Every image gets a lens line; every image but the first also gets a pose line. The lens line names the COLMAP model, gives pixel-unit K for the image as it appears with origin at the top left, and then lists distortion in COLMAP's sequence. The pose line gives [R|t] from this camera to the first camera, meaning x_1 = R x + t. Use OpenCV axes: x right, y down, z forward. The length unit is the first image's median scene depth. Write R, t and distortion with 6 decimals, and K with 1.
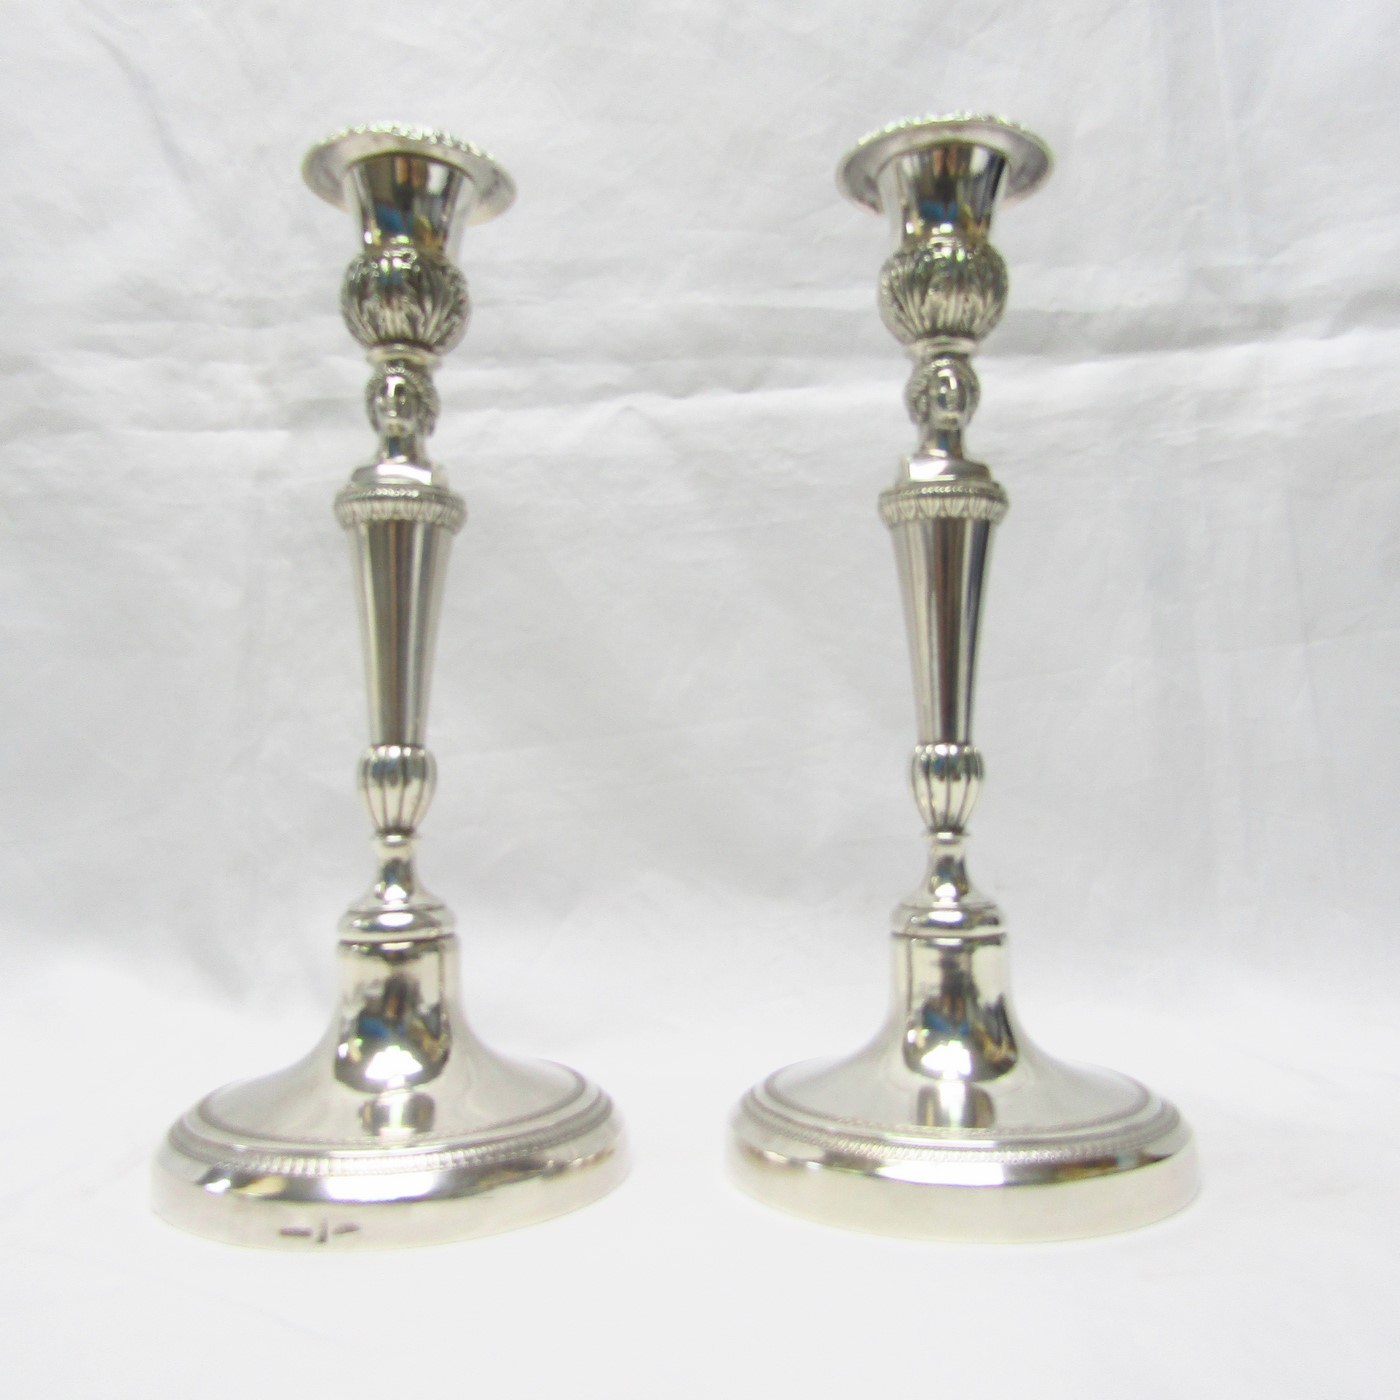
lens RADIAL K [[1329.1, 0, 705.0], [0, 1329.1, 696.6], [0, 0, 1]] dist [-0.009326, 0.000000]
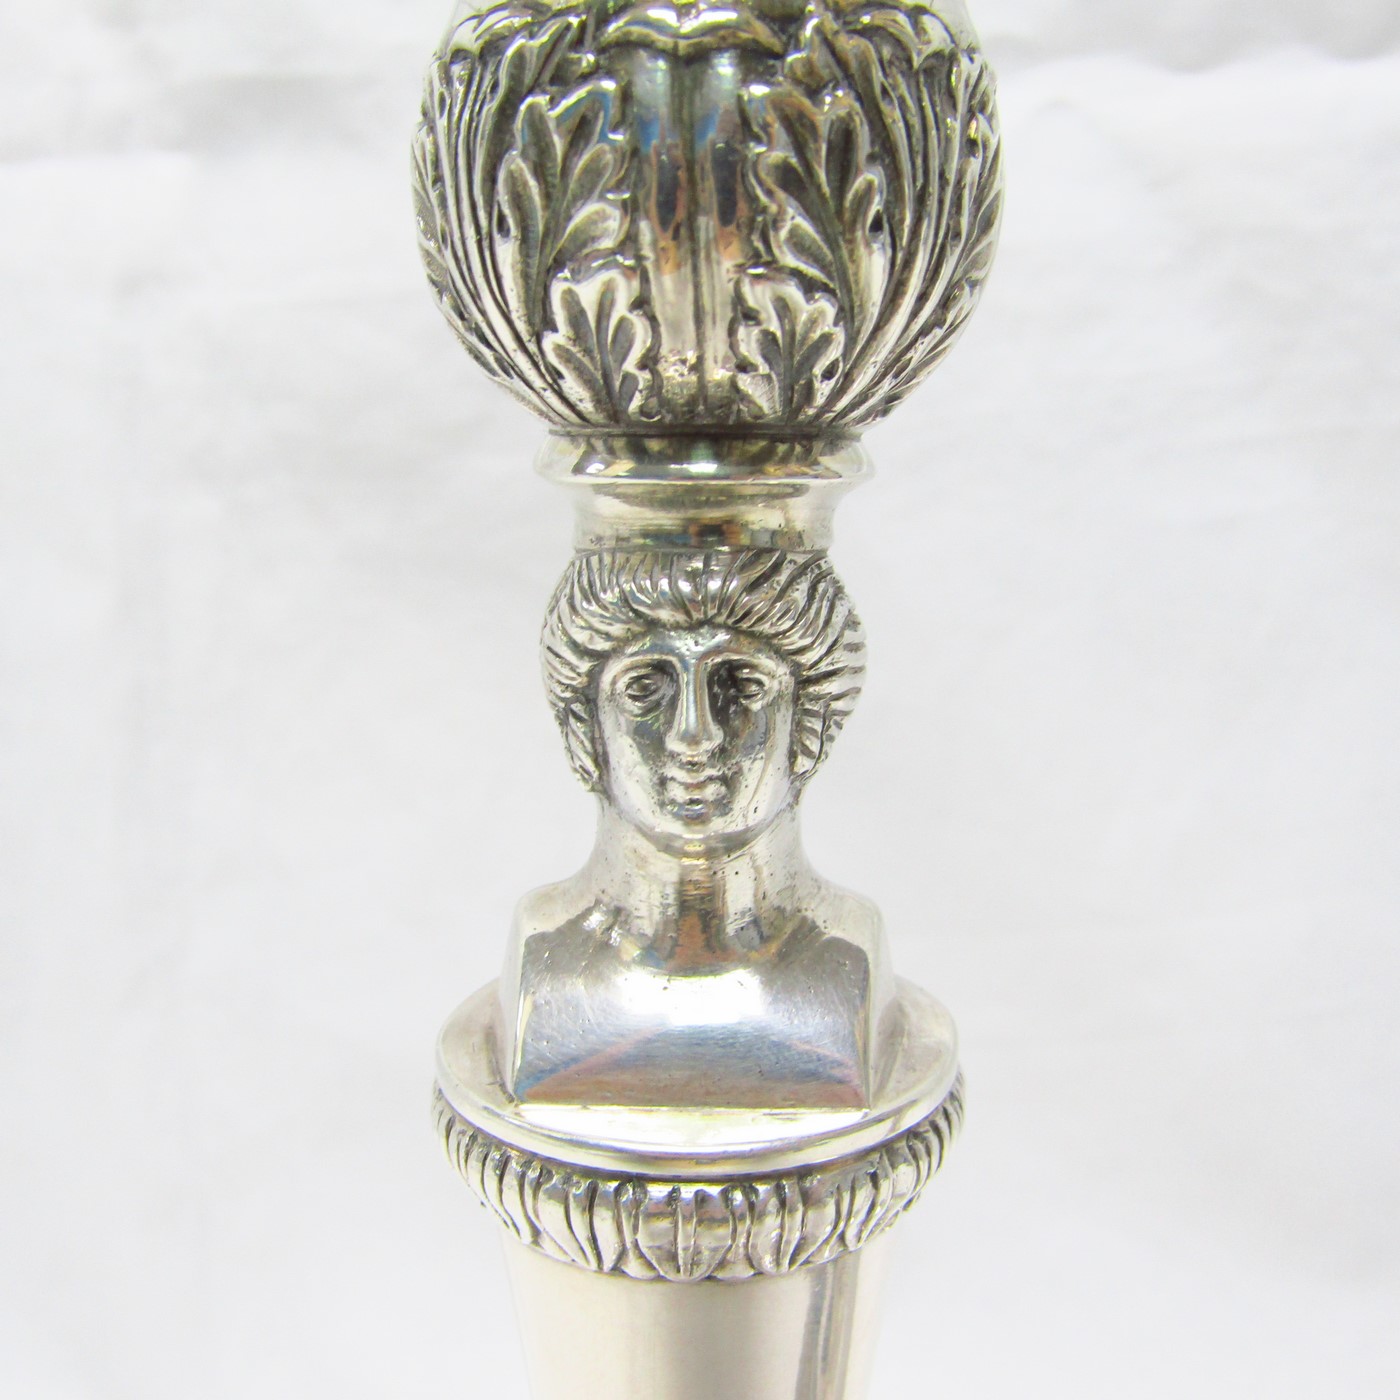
lens RADIAL K [[1728.5, 0, 710.2], [0, 1728.5, 701.2], [0, 0, 1]] dist [-0.026178, 0.000000]
pose [[0.999689, 0.011424, -0.022181, -0.151065], [-0.004250, 0.953988, 0.299813, -0.208714], [0.024585, -0.299626, 0.953740, 0.487187]]
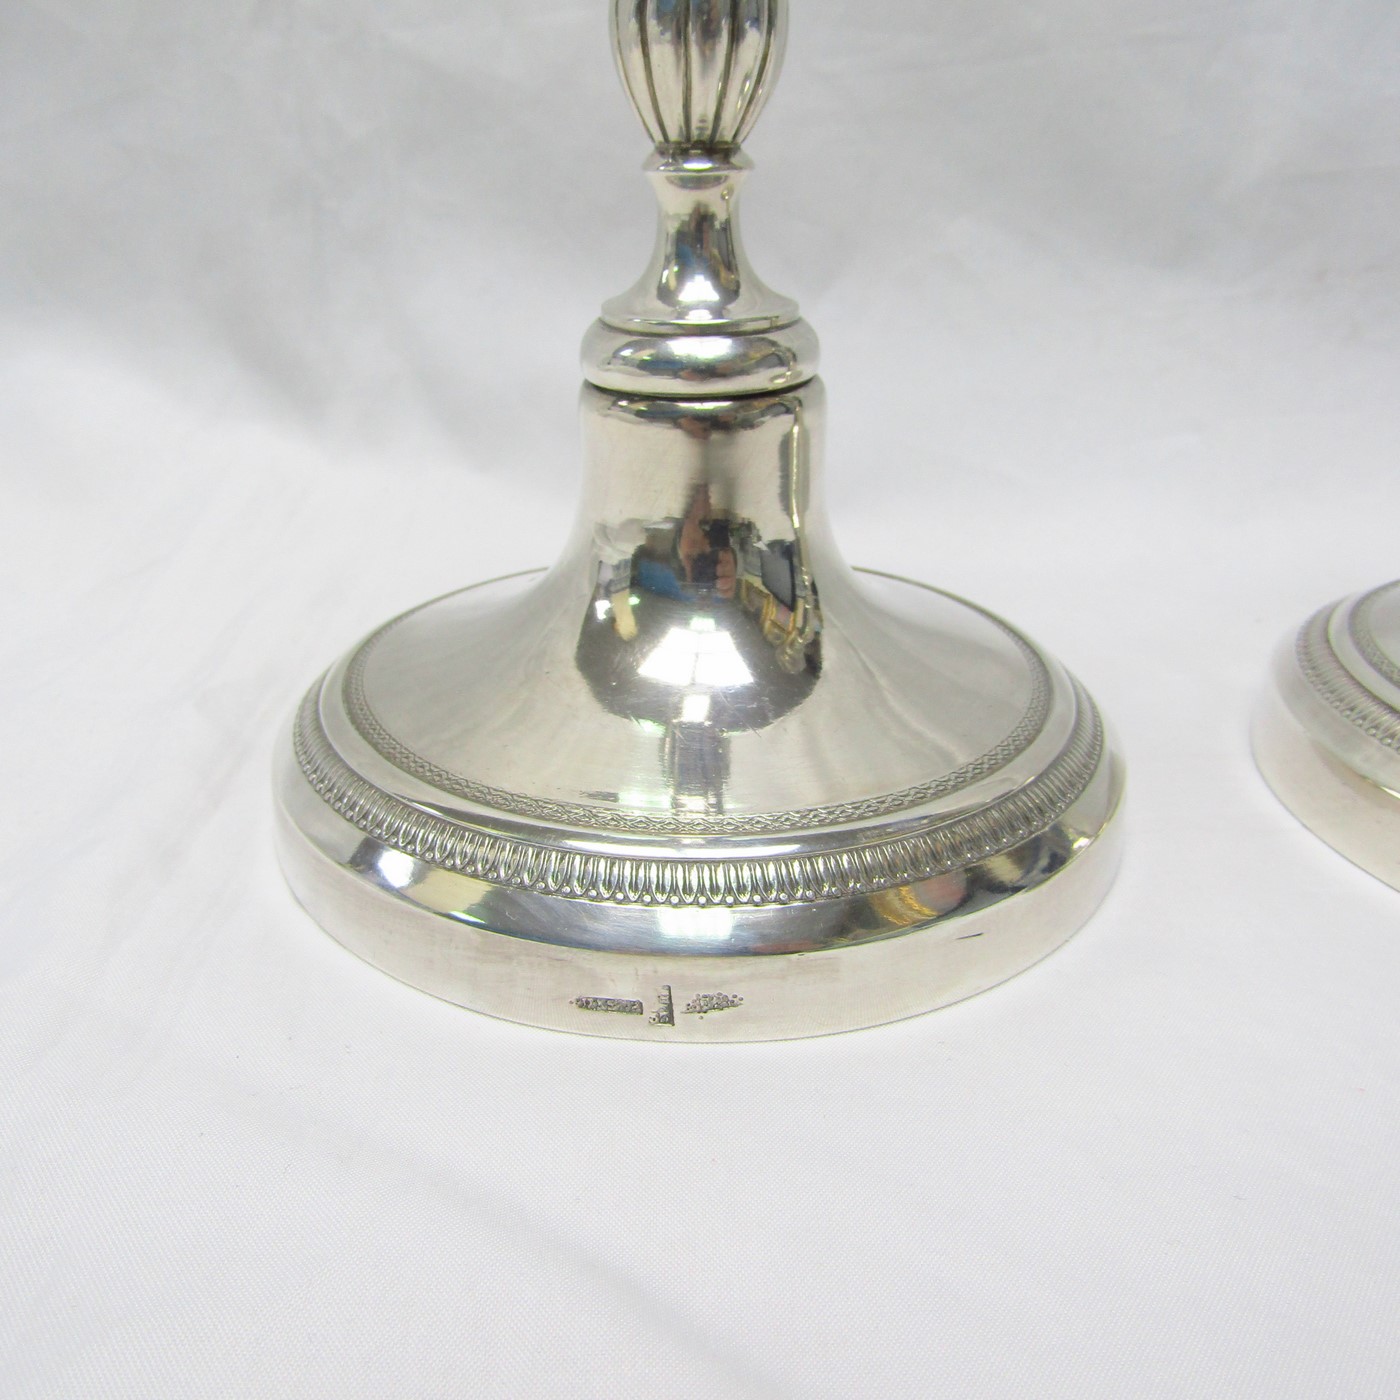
lens RADIAL K [[1435.1, 0, 708.6], [0, 1435.1, 714.8], [0, 0, 1]] dist [-0.016505, 0.000000]
pose [[0.999753, 0.021716, -0.004669, -0.148384], [-0.017012, 0.883720, 0.467707, 0.027737], [0.014282, -0.467512, 0.883871, 0.311215]]
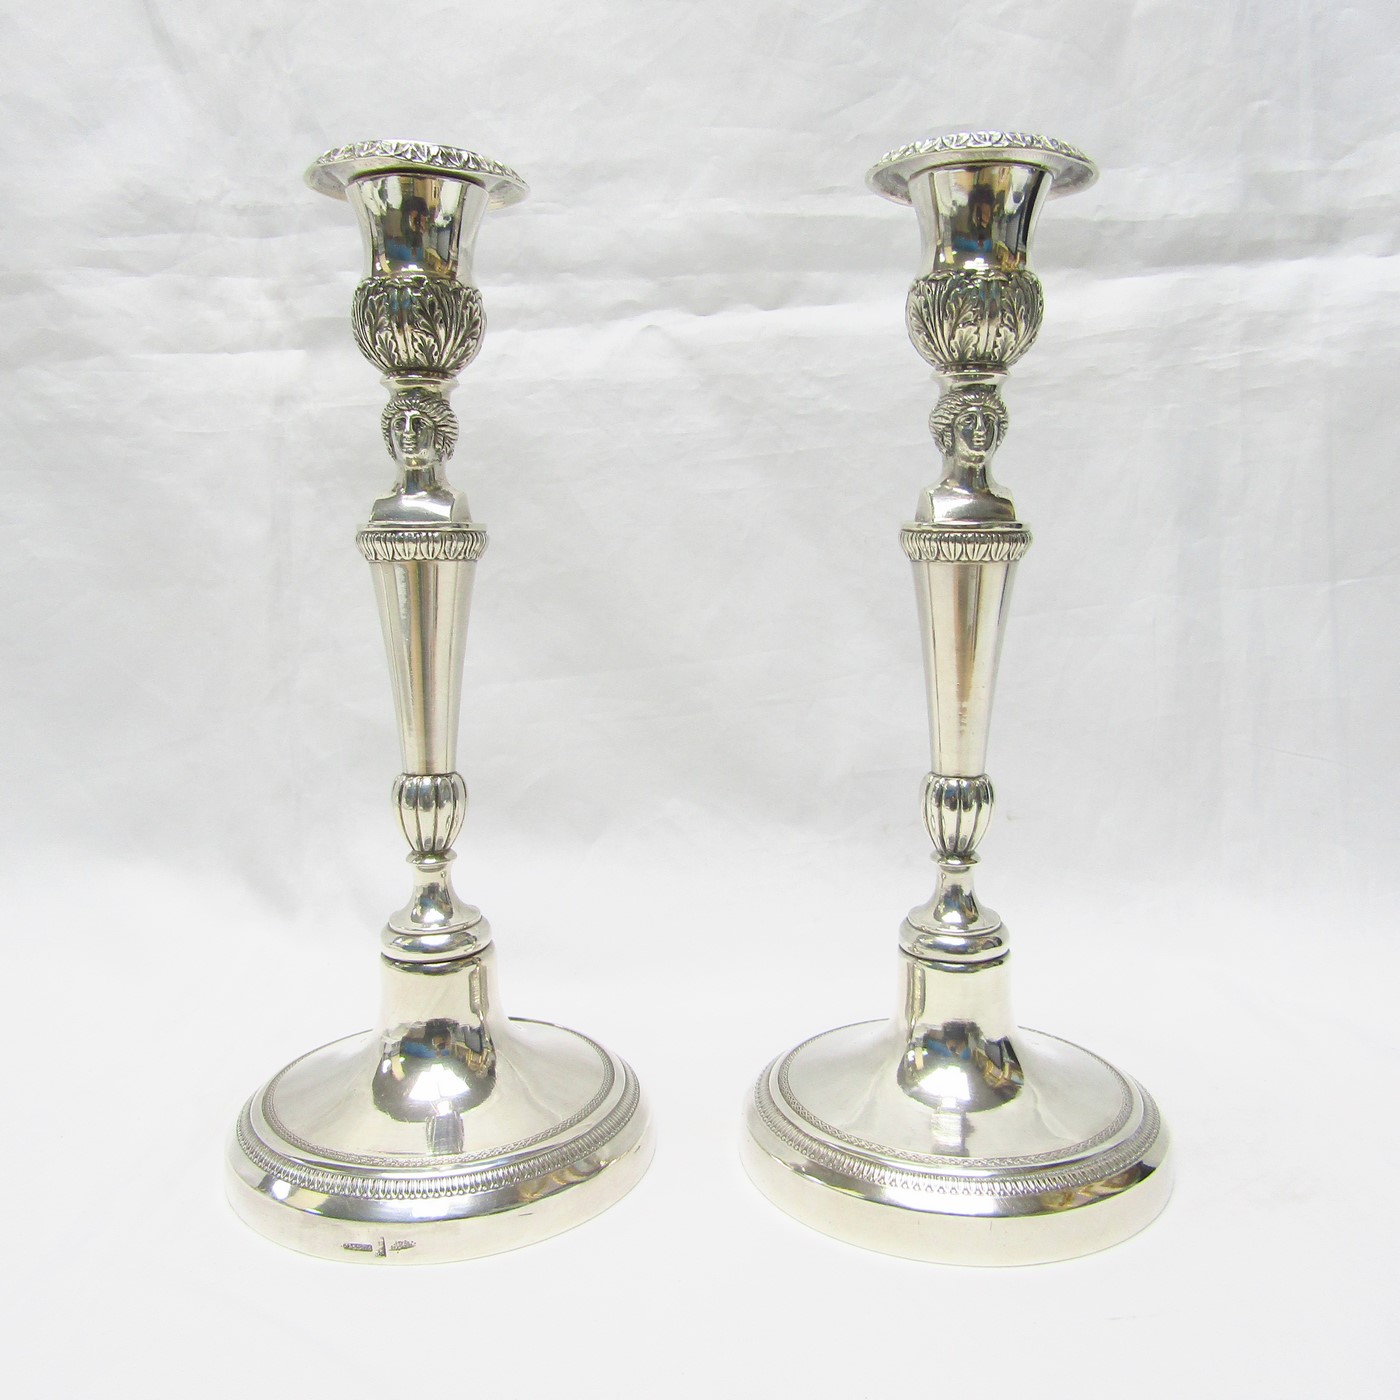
lens RADIAL K [[1329.1, 0, 703.6], [0, 1329.1, 696.4], [0, 0, 1]] dist [-0.009326, 0.000000]
pose [[0.999731, 0.005348, -0.022581, 0.004294], [-0.000692, 0.979524, 0.201325, -0.154137], [0.023196, -0.201255, 0.979264, -0.002086]]
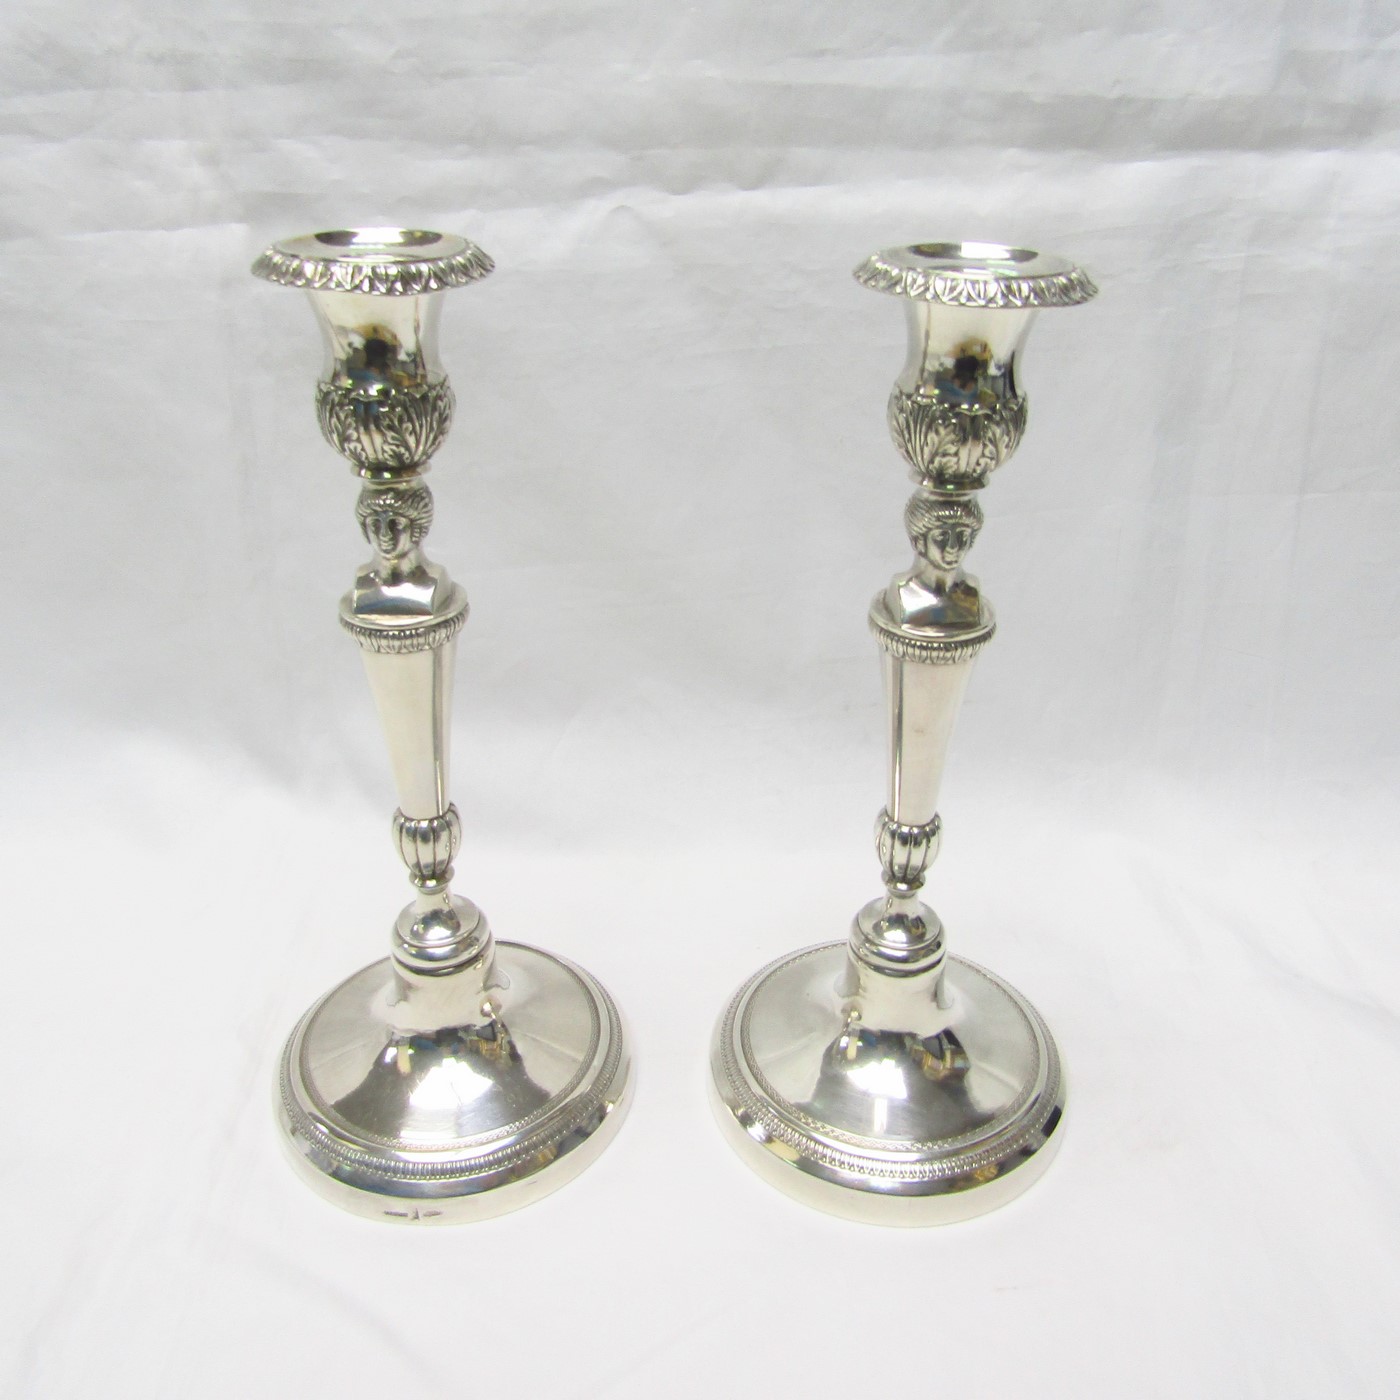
lens RADIAL K [[1329.1, 0, 704.5], [0, 1329.1, 707.7], [0, 0, 1]] dist [-0.009326, 0.000000]
pose [[0.999862, 0.015675, 0.005469, -0.001330], [-0.016144, 0.841198, 0.540485, -0.435040], [0.003871, -0.540499, 0.841336, 0.065501]]
